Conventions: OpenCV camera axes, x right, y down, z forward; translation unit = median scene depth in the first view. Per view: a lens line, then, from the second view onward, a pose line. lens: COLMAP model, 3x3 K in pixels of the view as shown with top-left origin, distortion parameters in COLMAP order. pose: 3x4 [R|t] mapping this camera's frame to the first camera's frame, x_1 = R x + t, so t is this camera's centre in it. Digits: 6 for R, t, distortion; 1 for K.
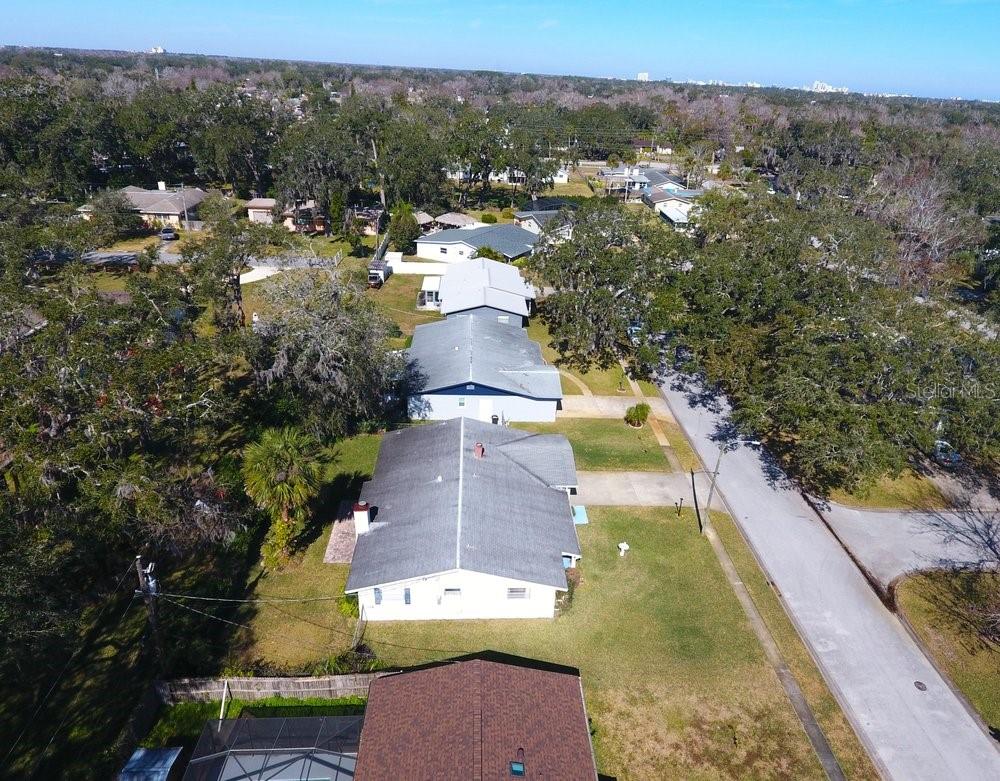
lens RADIAL K [[665.2, 0, 525.5], [0, 665.2, 389.2], [0, 0, 1]] dist [-0.002201, -0.001235]
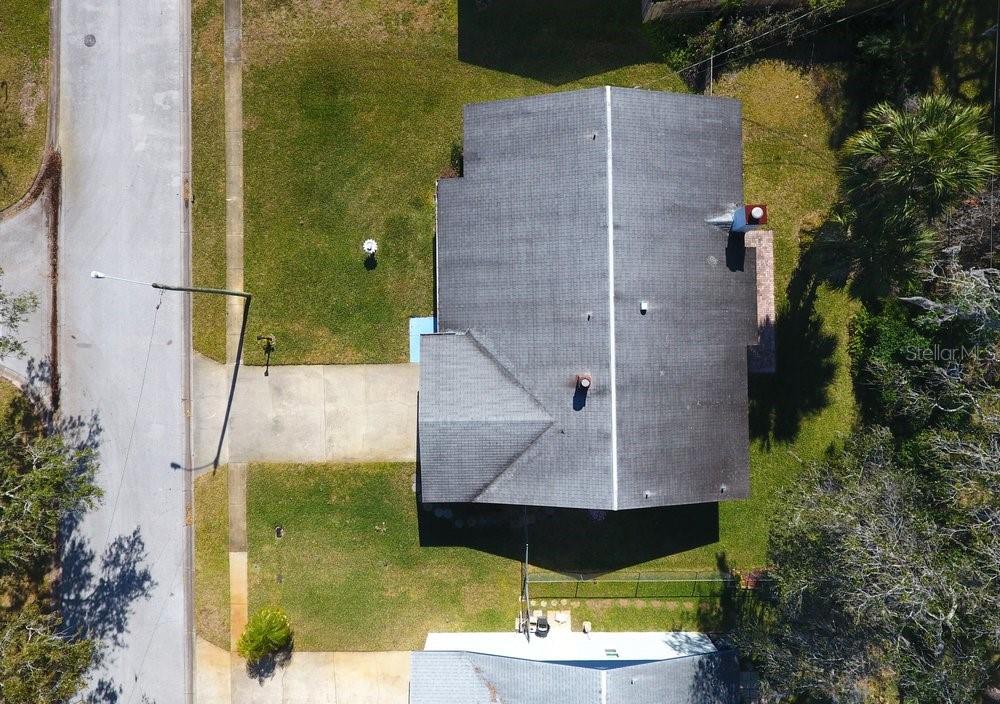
lens RADIAL K [[582.9, 0, 496.9], [0, 582.9, 339.5], [0, 0, 1]] dist [-0.006696, -0.001178]
pose [[-0.997792, -0.056780, -0.034469, 0.022550], [-0.007667, -0.417006, 0.908872, -0.319116], [-0.065980, 0.907129, 0.415649, 0.687507]]
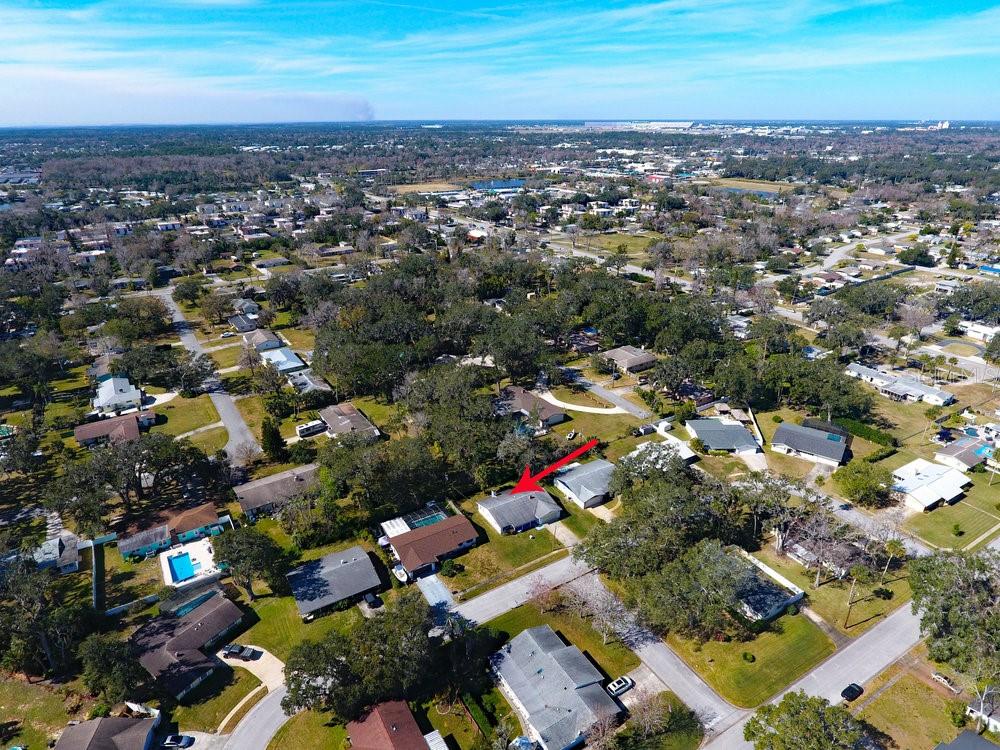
lens RADIAL K [[579.7, 0, 489.8], [0, 579.7, 370.2], [0, 0, 1]] dist [-0.006143, -0.001589]
pose [[0.453540, 0.310073, -0.835557, 2.071982], [-0.361731, 0.920876, 0.145388, -0.849054], [0.814526, 0.236308, 0.529817, -0.949181]]
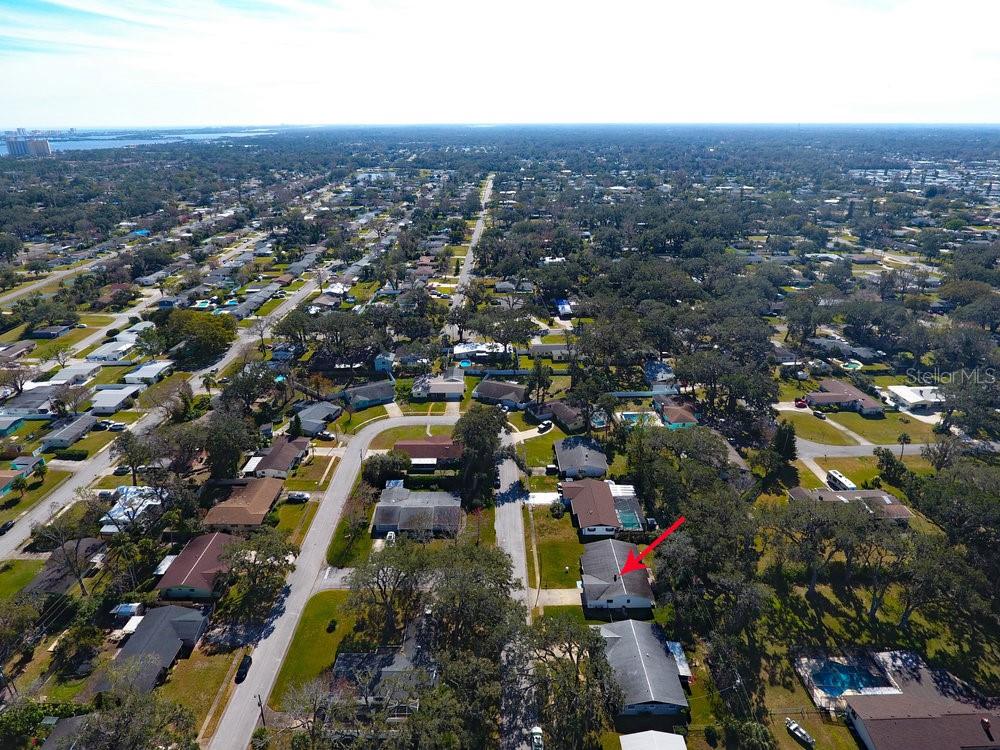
lens RADIAL K [[579.7, 0, 489.8], [0, 579.7, 370.2], [0, 0, 1]] dist [-0.006143, -0.001589]
pose [[-0.996733, -0.068681, 0.042505, 0.413786], [-0.013205, 0.657734, 0.753135, -2.286408], [-0.079683, 0.750113, -0.656492, 1.884161]]
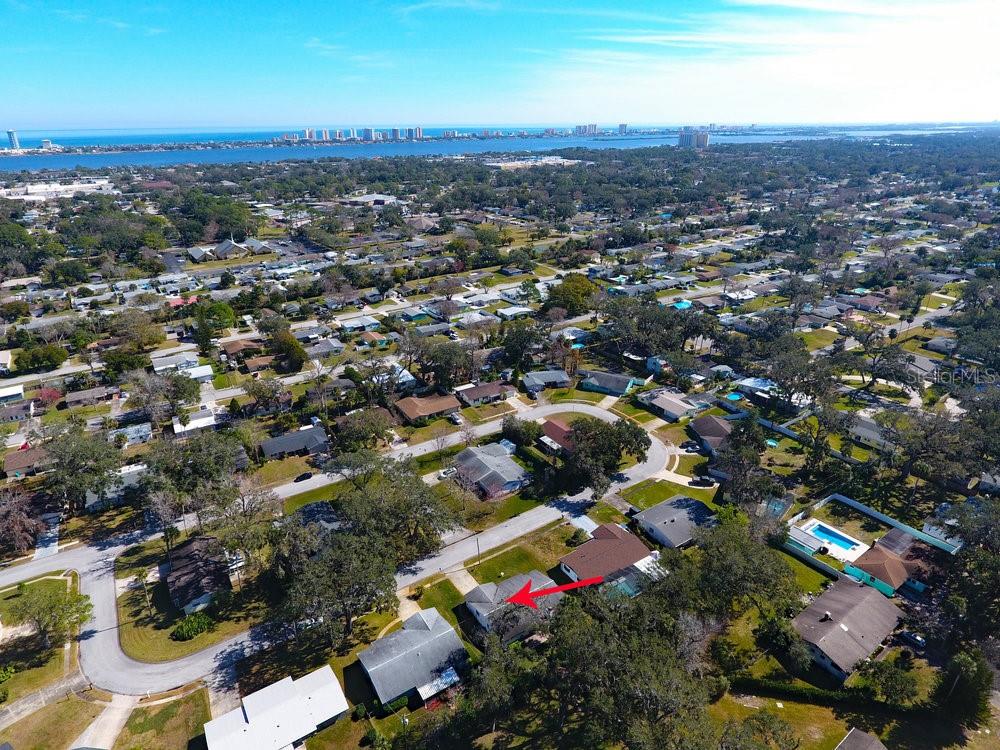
lens RADIAL K [[579.7, 0, 489.8], [0, 579.7, 370.2], [0, 0, 1]] dist [-0.006143, -0.001589]
pose [[-0.480654, -0.386030, 0.787371, -1.479561], [0.364261, 0.728868, 0.579712, -1.909557], [-0.797675, 0.565449, -0.209717, 0.909118]]
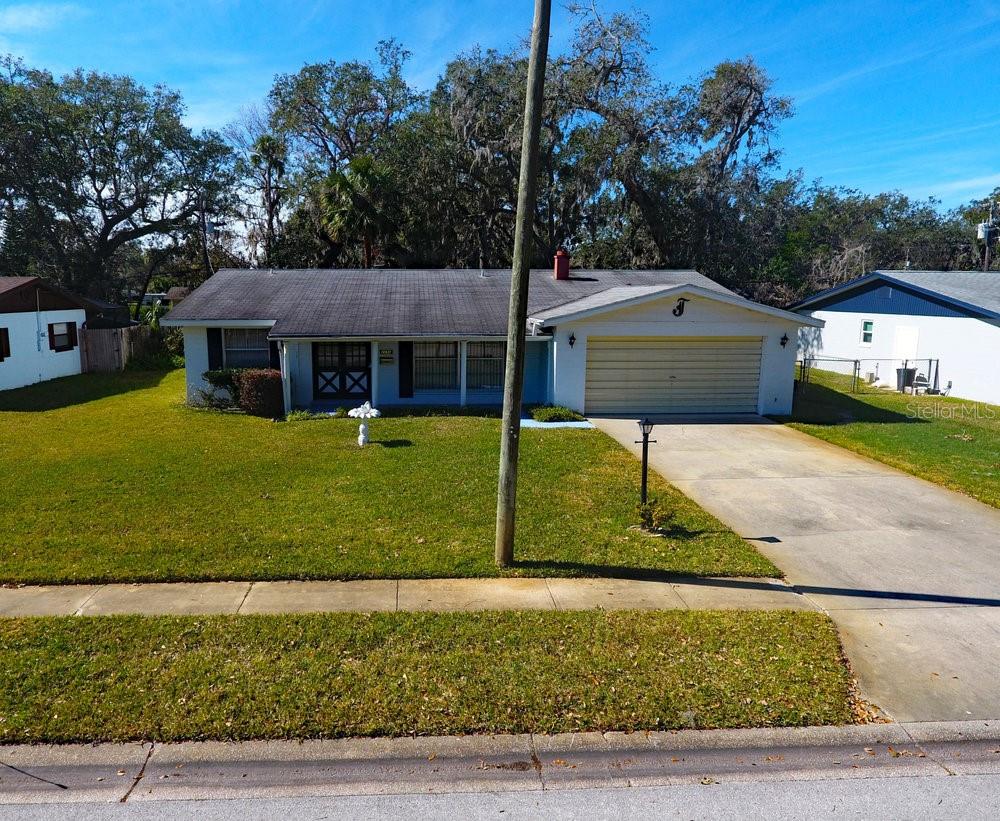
lens RADIAL K [[652.7, 0, 437.7], [0, 652.7, 408.4], [0, 0, 1]] dist [-0.001600, -0.000148]
pose [[-0.029990, 0.127414, -0.991396, 0.387932], [-0.431729, 0.892902, 0.127815, 0.149521], [0.901505, 0.431848, 0.028230, 0.857412]]
